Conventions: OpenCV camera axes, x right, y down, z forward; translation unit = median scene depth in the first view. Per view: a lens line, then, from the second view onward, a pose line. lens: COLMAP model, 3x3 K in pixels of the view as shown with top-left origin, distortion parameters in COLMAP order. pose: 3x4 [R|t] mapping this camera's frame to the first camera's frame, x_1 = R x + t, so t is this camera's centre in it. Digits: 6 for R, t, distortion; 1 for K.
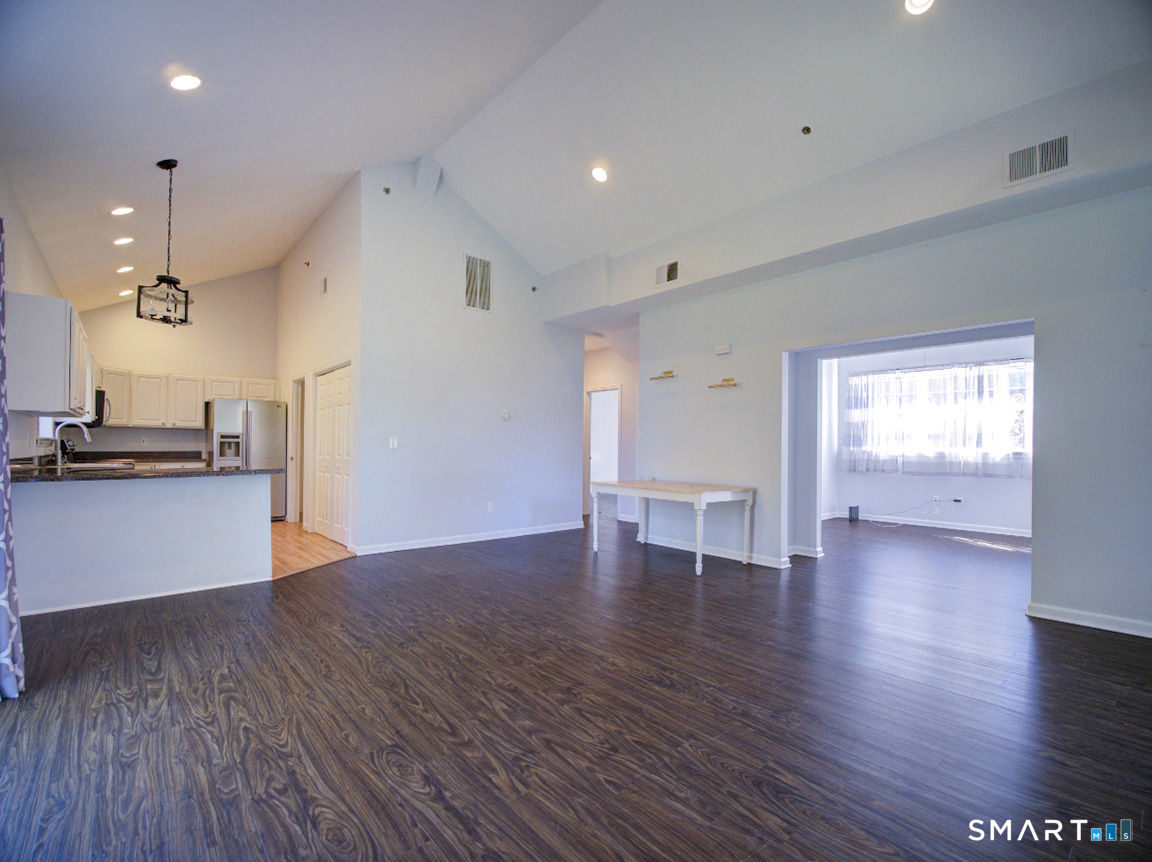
lens RADIAL K [[501.0, 0, 571.3], [0, 501.0, 442.7], [0, 0, 1]] dist [-0.040106, -0.000229]
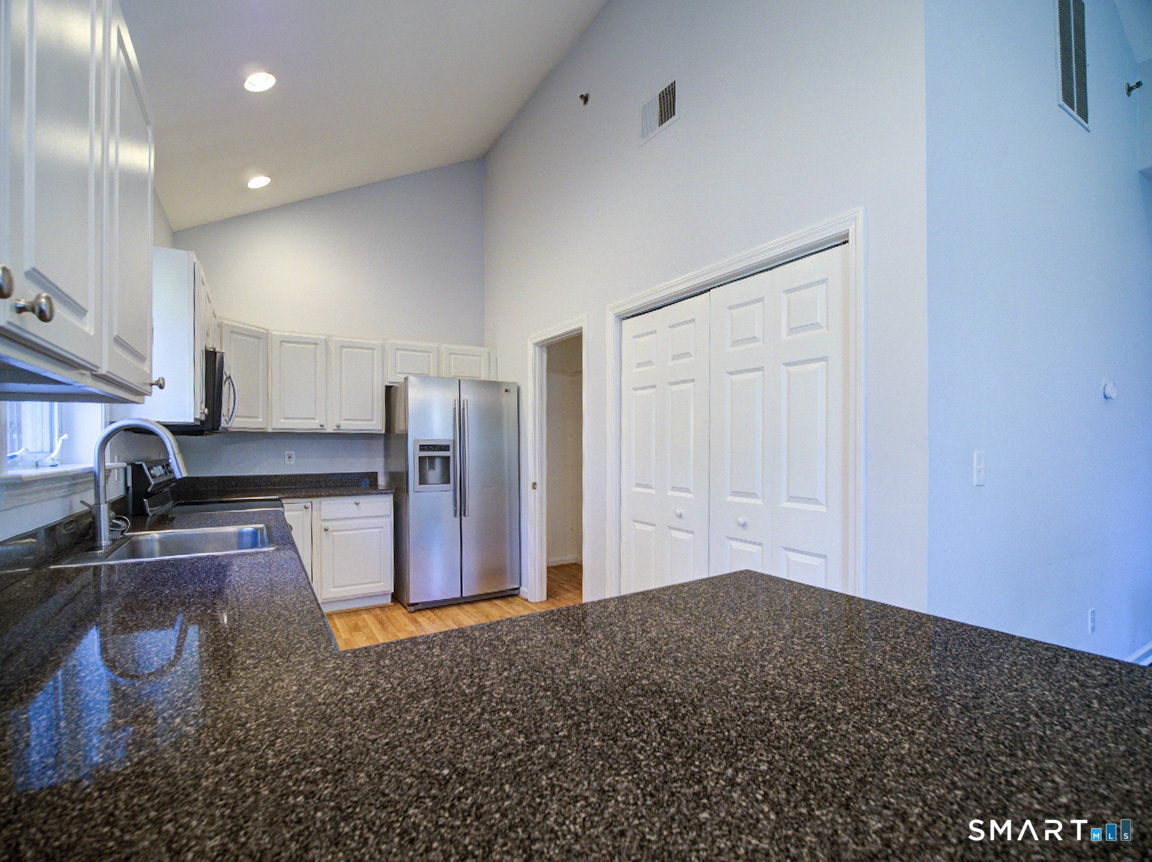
lens RADIAL K [[536.4, 0, 571.7], [0, 536.4, 467.5], [0, 0, 1]] dist [-0.004640, -0.000228]
pose [[0.980130, -0.001708, -0.198349, -0.438069], [0.010890, 0.998918, 0.045214, -0.015807], [0.198058, -0.046476, 0.979088, 0.455332]]
